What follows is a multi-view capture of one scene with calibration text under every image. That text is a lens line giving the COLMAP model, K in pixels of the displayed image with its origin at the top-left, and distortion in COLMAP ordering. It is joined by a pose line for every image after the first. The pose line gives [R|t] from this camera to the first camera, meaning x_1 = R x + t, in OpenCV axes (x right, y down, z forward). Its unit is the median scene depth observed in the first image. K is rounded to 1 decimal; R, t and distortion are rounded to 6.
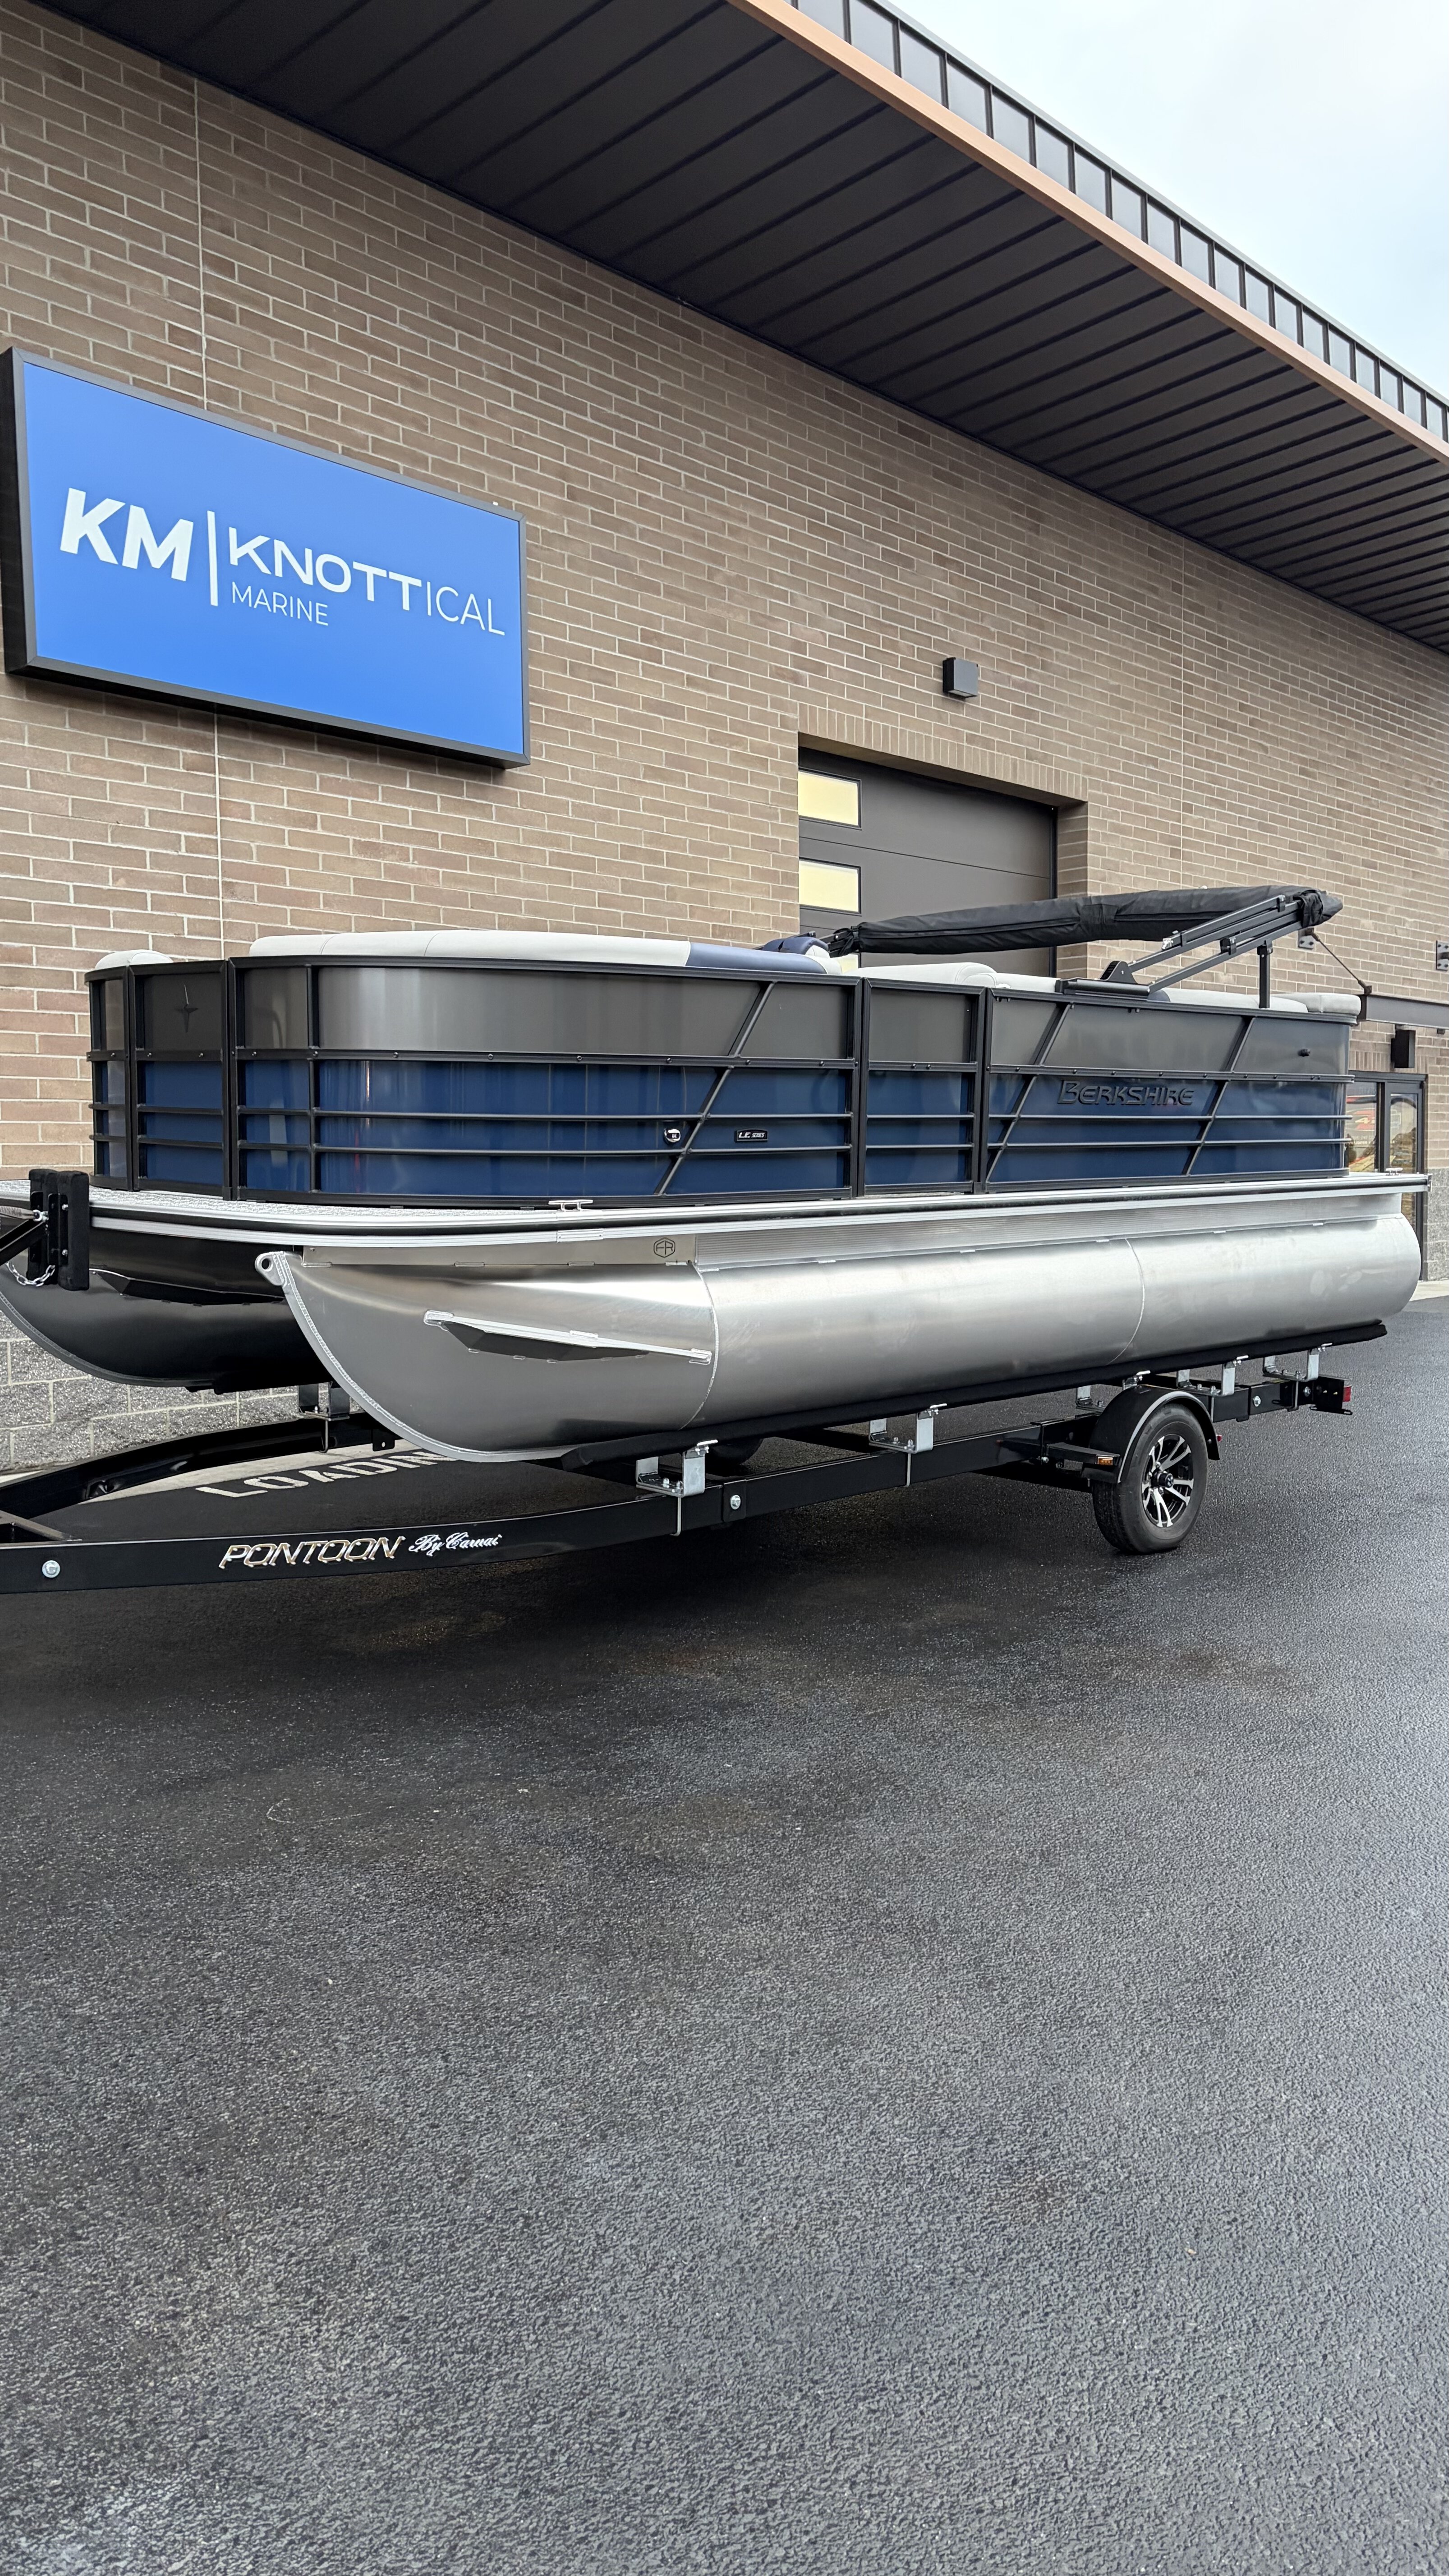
lens RADIAL K [[1921.8, 0, 671.0], [0, 1921.8, 1300.5], [0, 0, 1]] dist [0.069056, -0.067790]
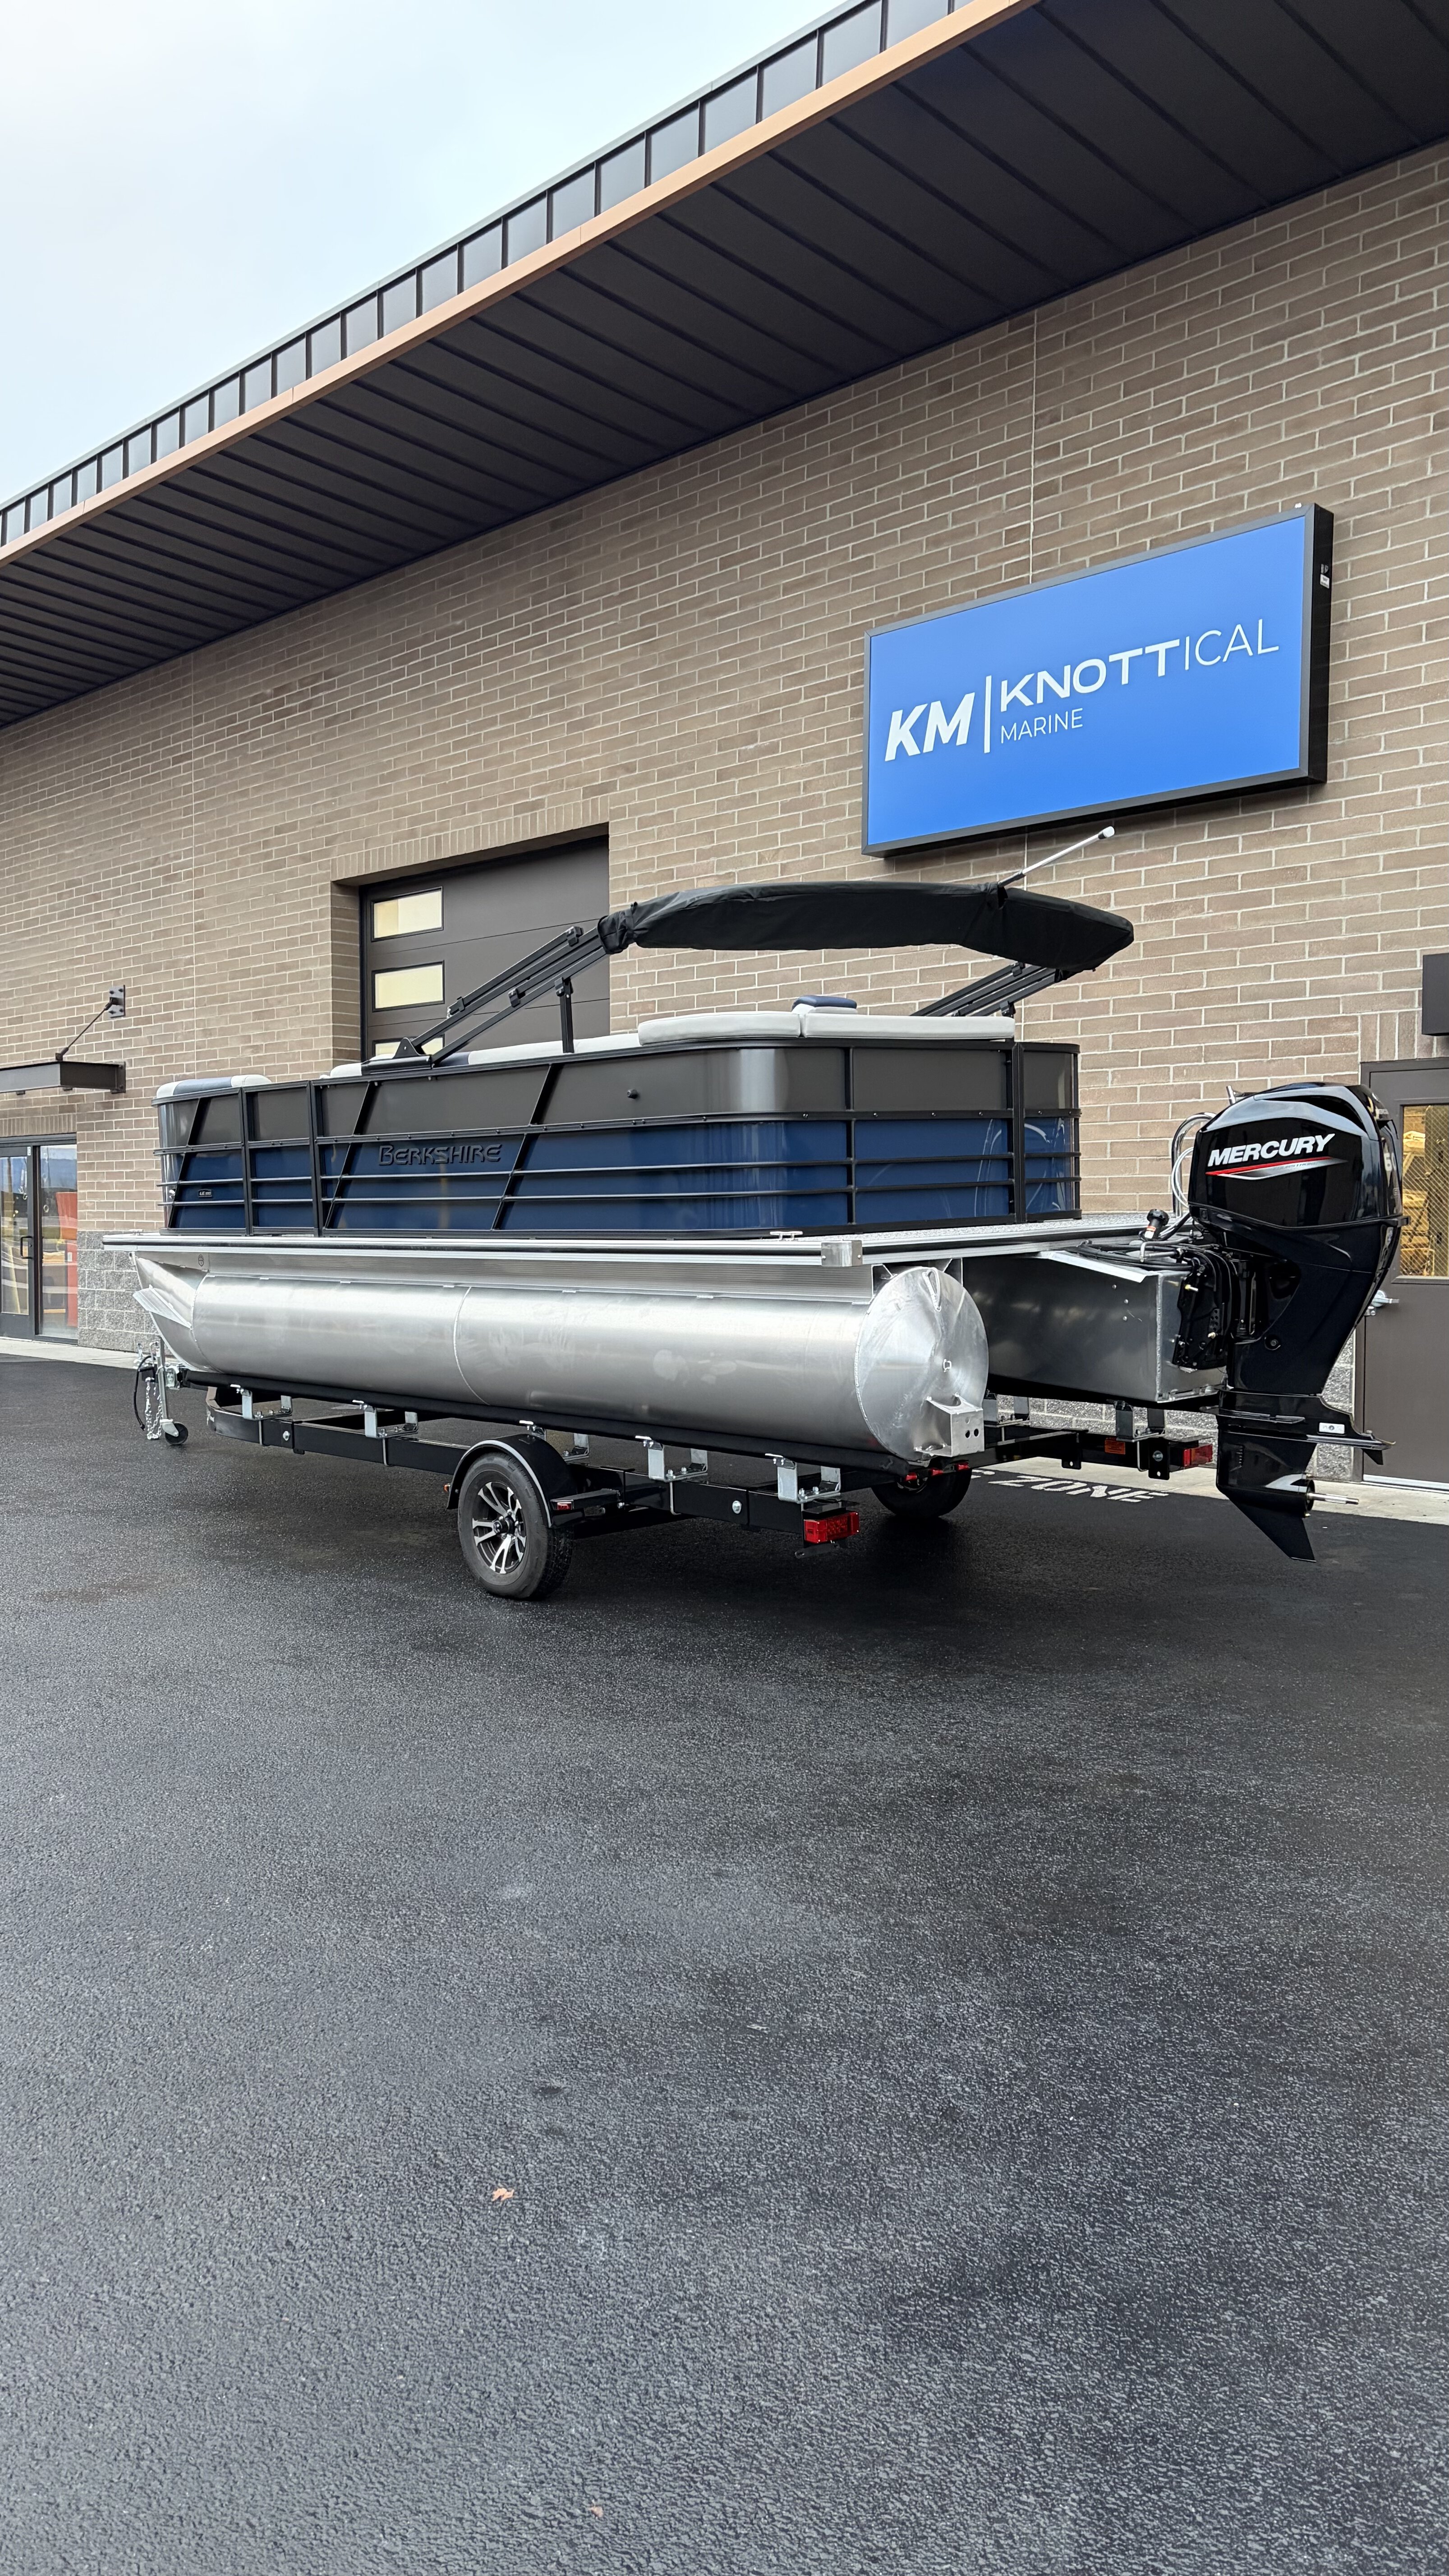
lens RADIAL K [[1921.8, 0, 717.2], [0, 1921.8, 1298.4], [0, 0, 1]] dist [0.069056, -0.067790]
pose [[-0.030790, 0.053802, -0.998077, 1.009586], [-0.075165, 0.995598, 0.055987, -0.074581], [0.996696, 0.076744, -0.026610, 0.903902]]
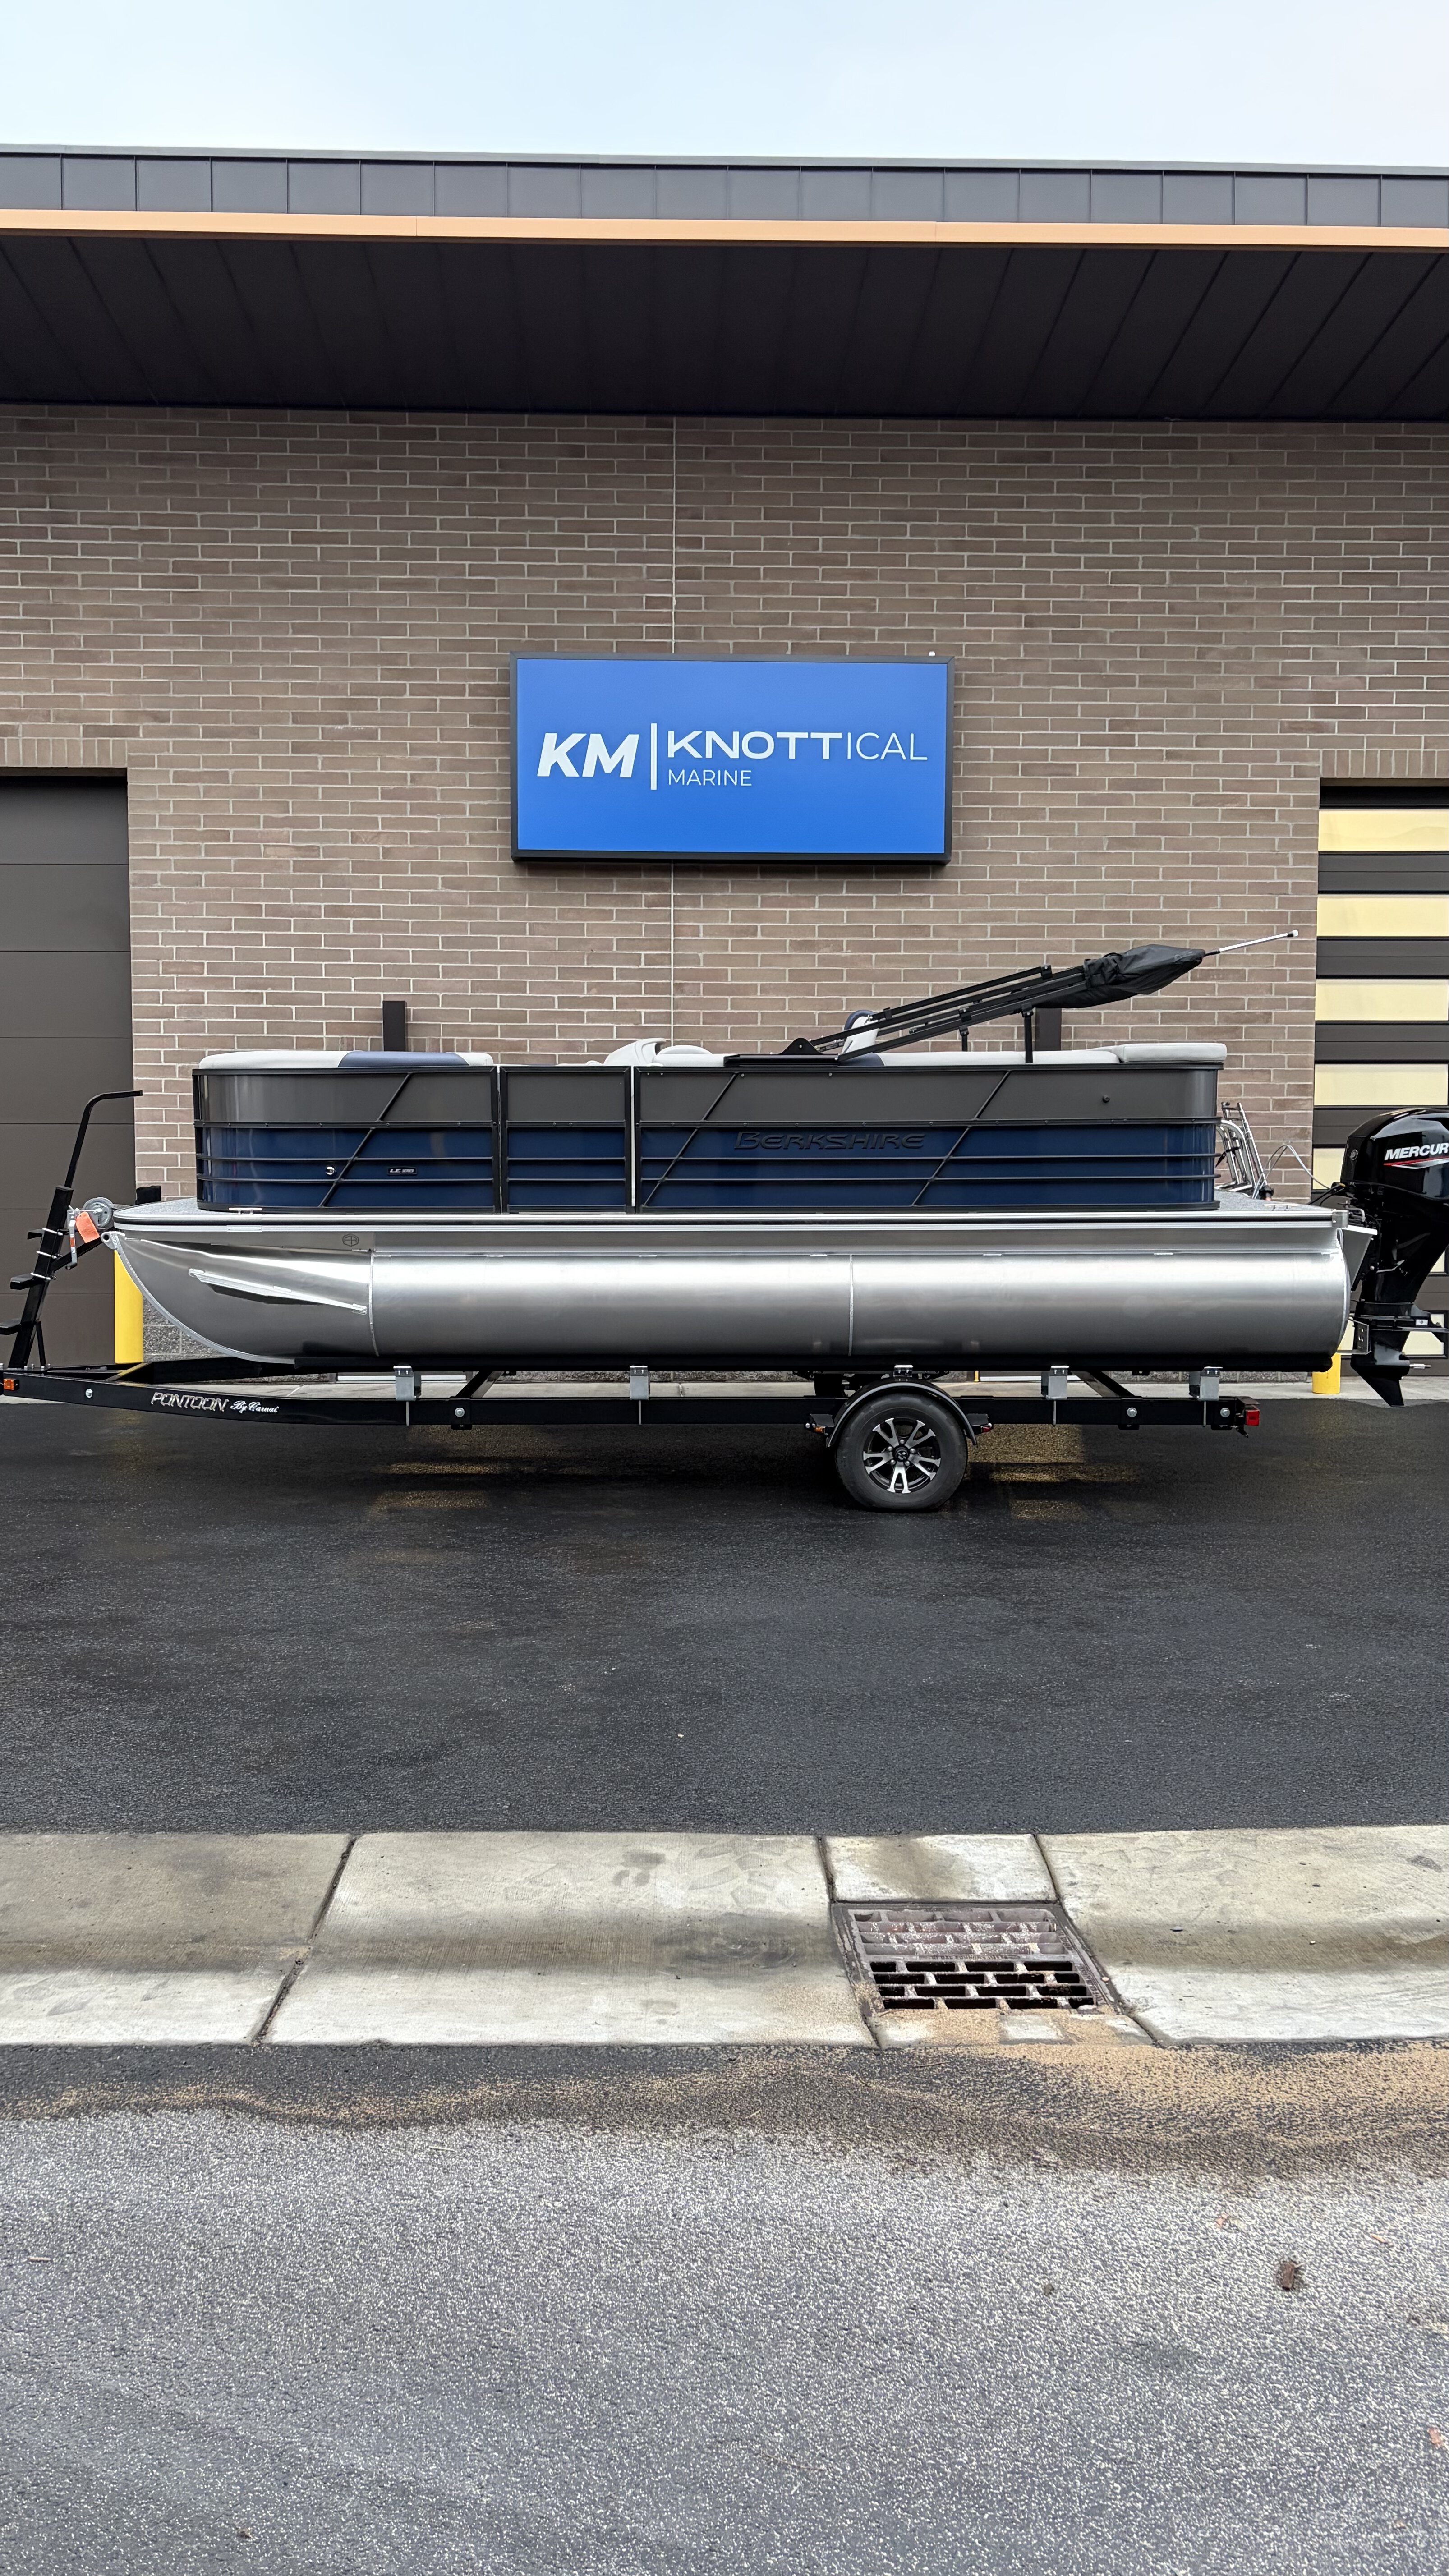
lens RADIAL K [[1921.8, 0, 686.9], [0, 1921.8, 1320.1], [0, 0, 1]] dist [0.069056, -0.067790]
pose [[0.706504, 0.063524, -0.704852, 0.808788], [-0.061983, 0.997690, 0.027788, -0.013769], [0.704989, 0.024056, 0.708810, 0.031025]]
